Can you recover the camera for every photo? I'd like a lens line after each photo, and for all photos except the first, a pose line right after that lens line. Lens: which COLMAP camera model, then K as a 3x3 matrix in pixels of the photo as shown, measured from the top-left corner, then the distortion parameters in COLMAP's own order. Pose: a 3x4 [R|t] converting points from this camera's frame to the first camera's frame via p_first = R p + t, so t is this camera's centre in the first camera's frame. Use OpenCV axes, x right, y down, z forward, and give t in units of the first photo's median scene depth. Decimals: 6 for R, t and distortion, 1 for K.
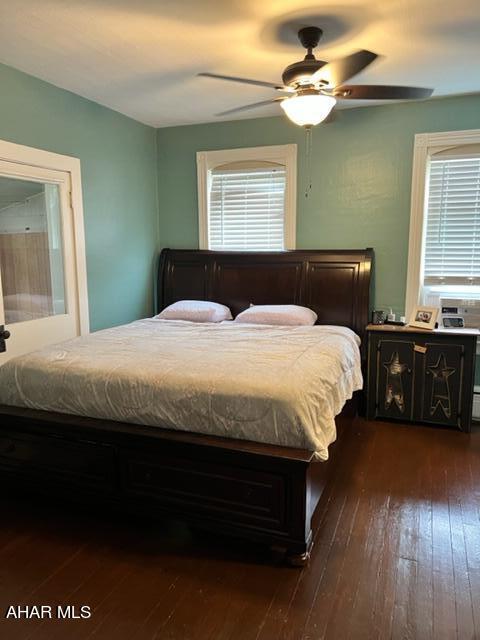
lens RADIAL K [[486.8, 0, 240.0], [0, 486.8, 320.0], [0, 0, 1]] dist [0.162889, -0.000692]
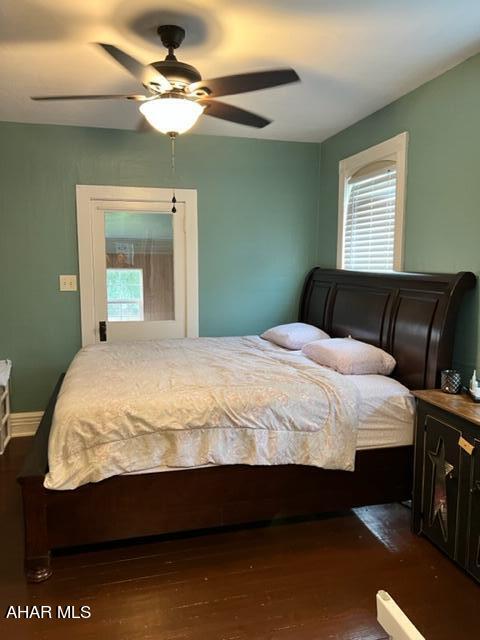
lens RADIAL K [[486.8, 0, 240.0], [0, 486.8, 320.0], [0, 0, 1]] dist [0.162889, -0.000692]
pose [[0.592091, 0.111314, -0.798146, 0.572280], [-0.137238, 0.989875, 0.036246, -0.063788], [0.794099, 0.088075, 0.601373, 0.350093]]
